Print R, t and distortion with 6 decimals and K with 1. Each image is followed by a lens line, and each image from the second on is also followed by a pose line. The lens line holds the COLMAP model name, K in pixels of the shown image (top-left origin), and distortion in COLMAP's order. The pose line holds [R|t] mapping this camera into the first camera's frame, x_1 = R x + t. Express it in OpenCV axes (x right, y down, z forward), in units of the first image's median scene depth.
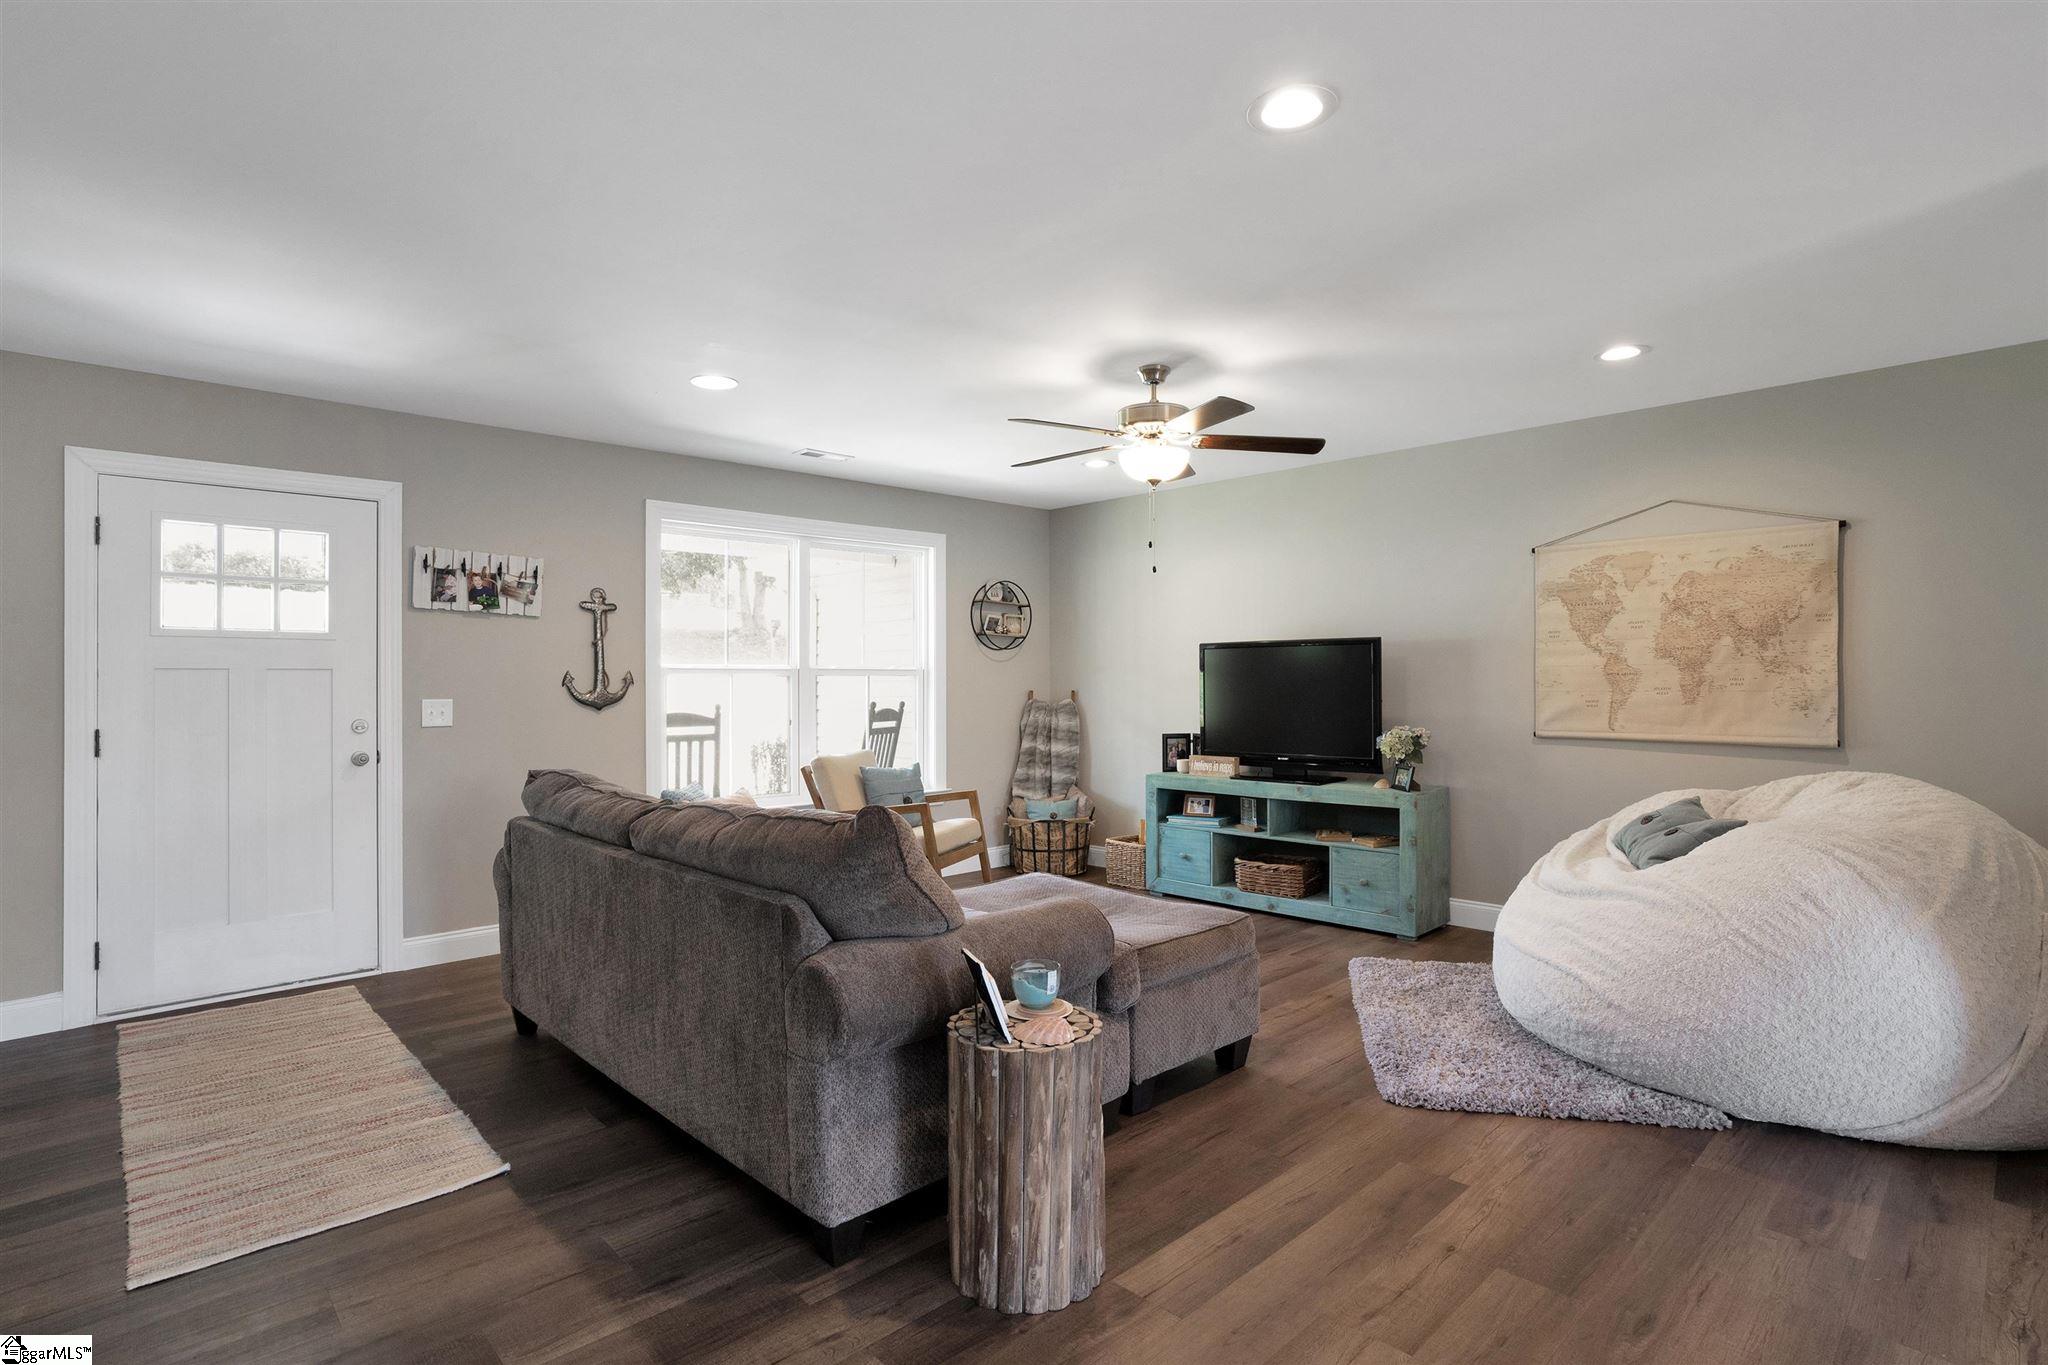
lens RADIAL K [[995.5, 0, 1021.3], [0, 995.5, 683.5], [0, 0, 1]] dist [0.001914, 0.000176]
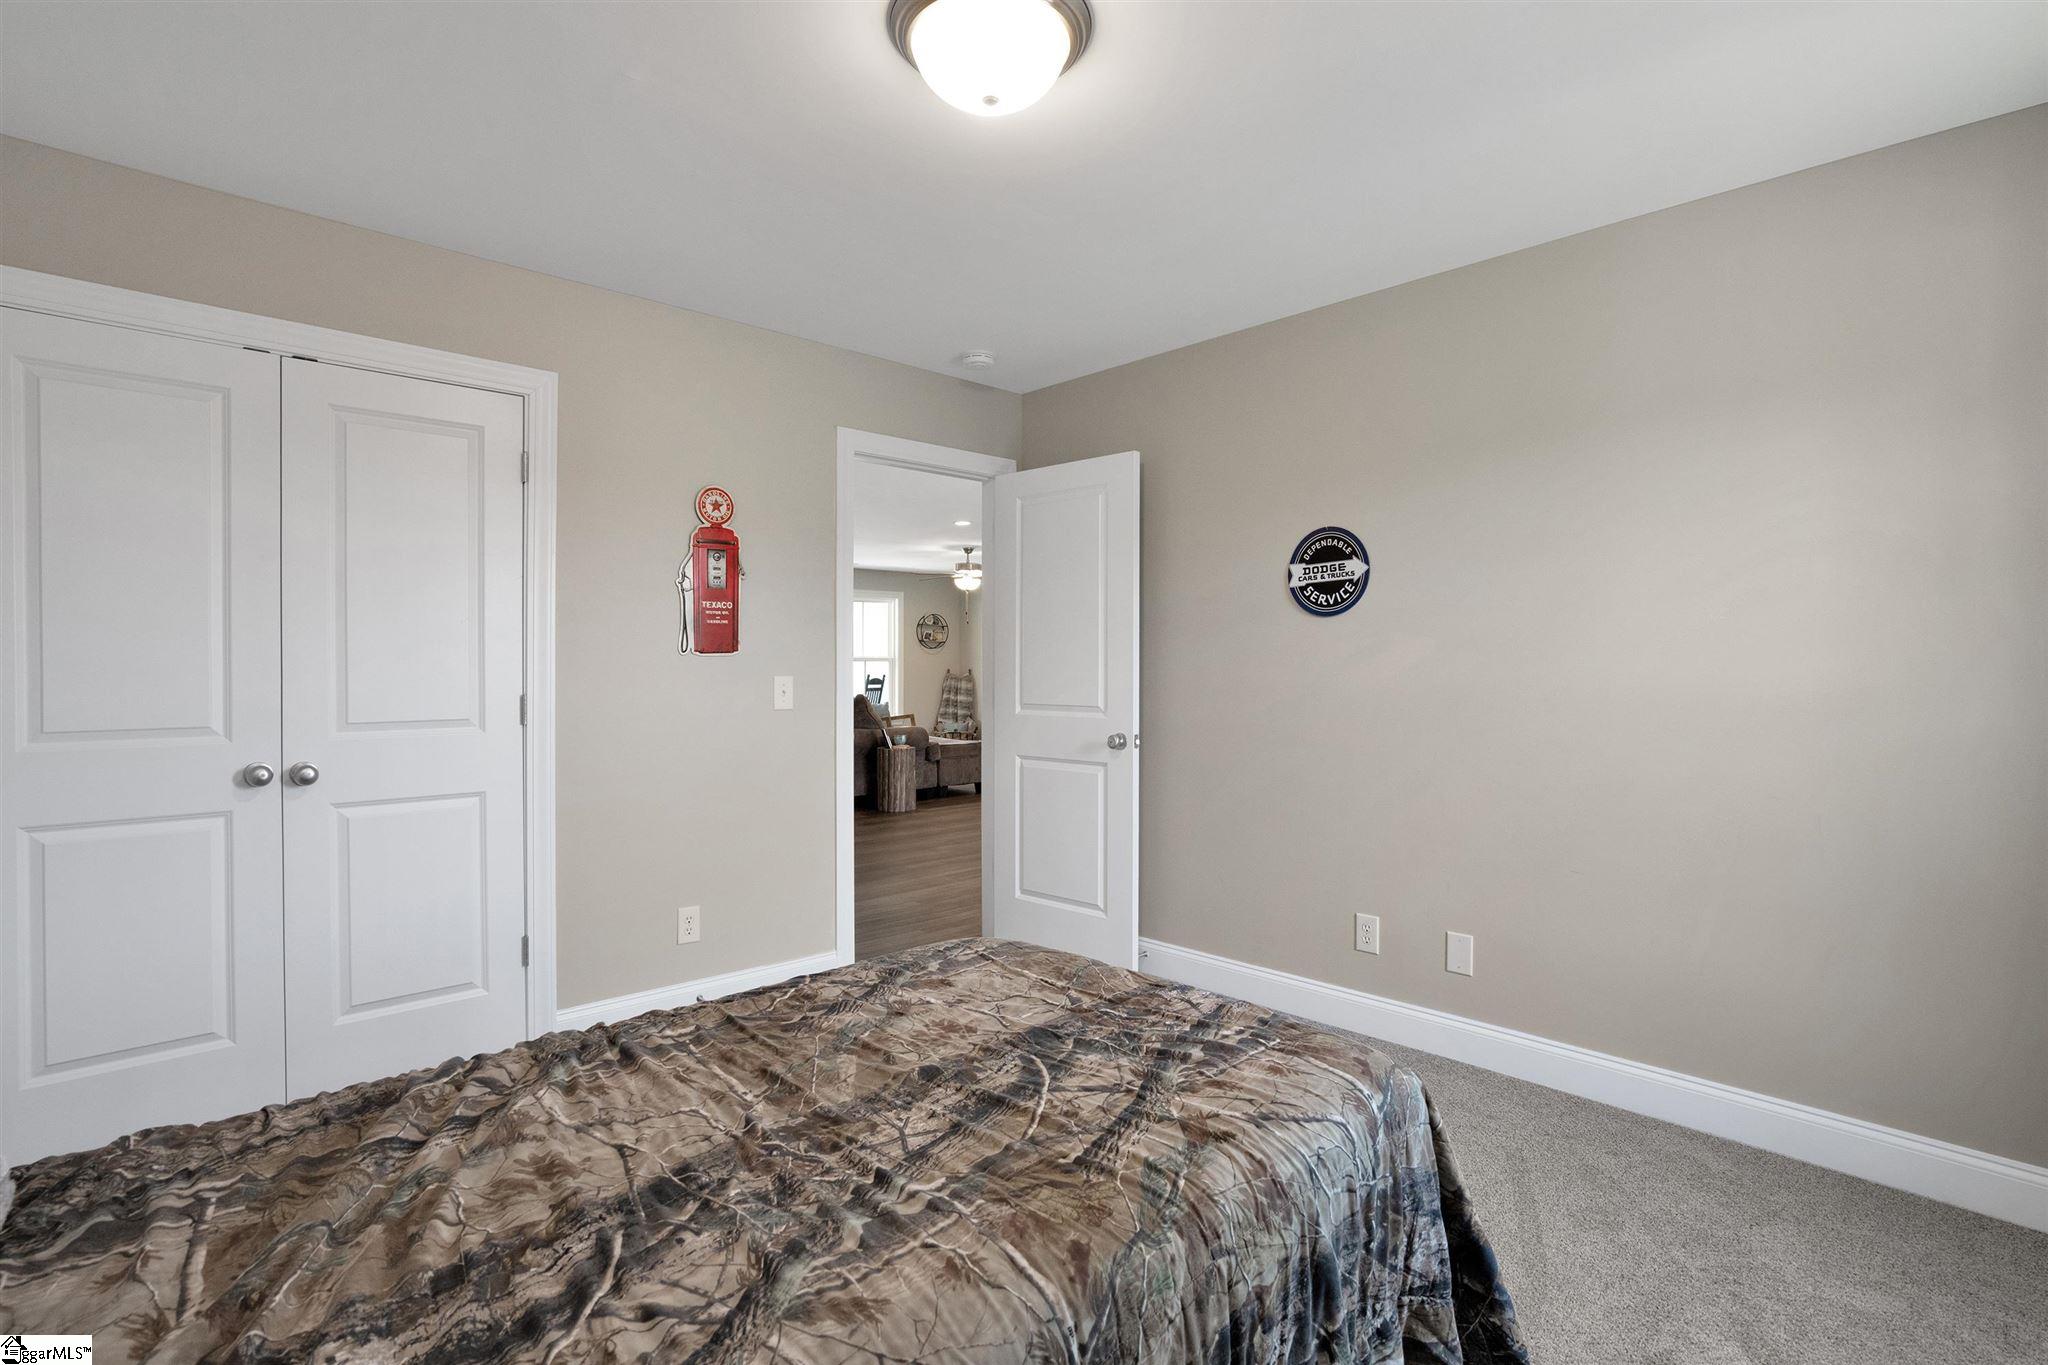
lens RADIAL K [[995.5, 0, 1026.7], [0, 995.5, 678.1], [0, 0, 1]] dist [0.001914, 0.000176]
pose [[0.999963, 0.005072, -0.006955, 0.182643], [-0.004991, 0.999920, 0.011642, 0.001192], [0.007014, -0.011607, 0.999908, -0.993026]]
